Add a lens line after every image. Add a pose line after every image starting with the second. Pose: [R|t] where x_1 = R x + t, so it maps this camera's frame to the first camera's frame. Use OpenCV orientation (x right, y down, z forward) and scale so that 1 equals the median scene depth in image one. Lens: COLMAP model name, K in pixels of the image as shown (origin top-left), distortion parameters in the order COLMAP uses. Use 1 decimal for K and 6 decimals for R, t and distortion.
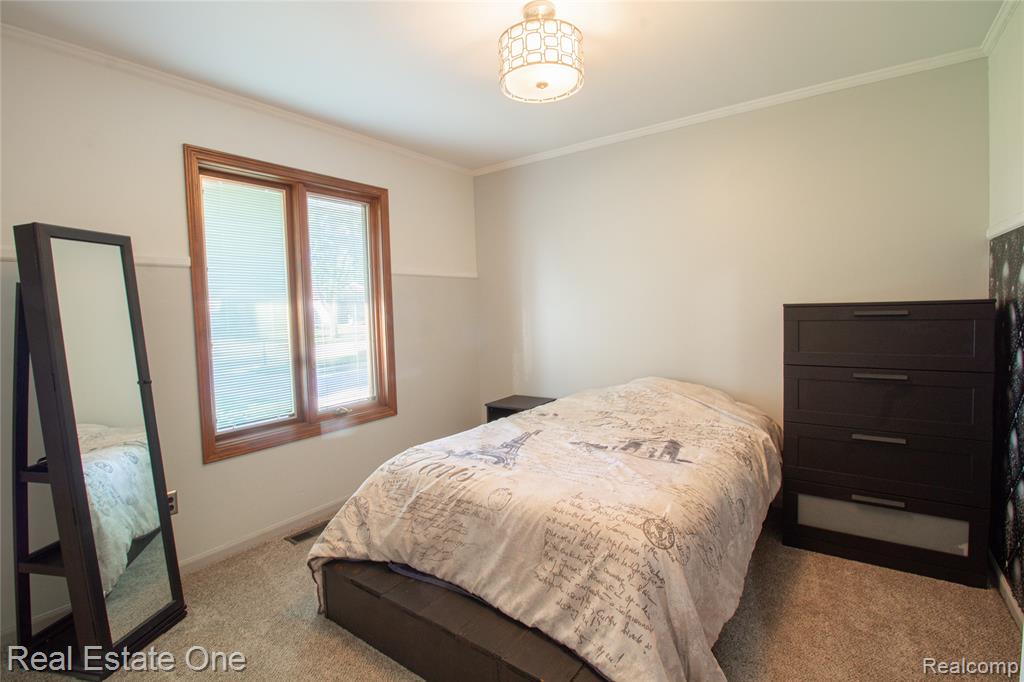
lens RADIAL K [[508.9, 0, 512.7], [0, 508.9, 340.6], [0, 0, 1]] dist [-0.005168, -0.012091]
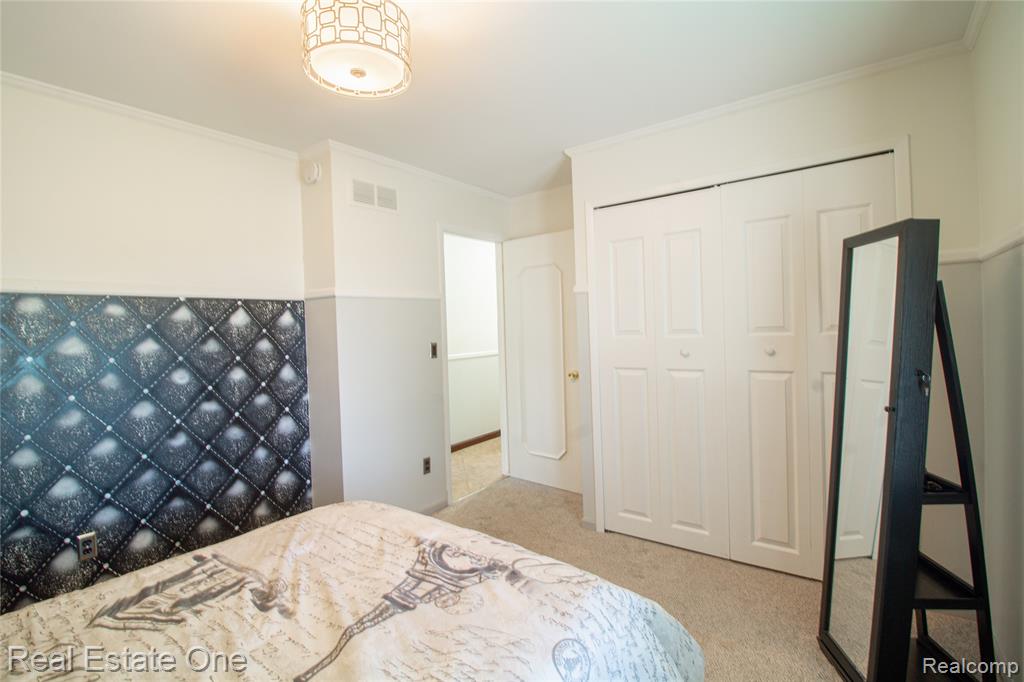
lens RADIAL K [[508.9, 0, 512.3], [0, 508.9, 340.5], [0, 0, 1]] dist [-0.005168, -0.012091]
pose [[-0.998125, 0.060683, -0.007942, -0.138249], [0.059837, 0.994874, 0.081517, -0.116300], [0.012848, 0.080889, -0.996640, 1.642889]]
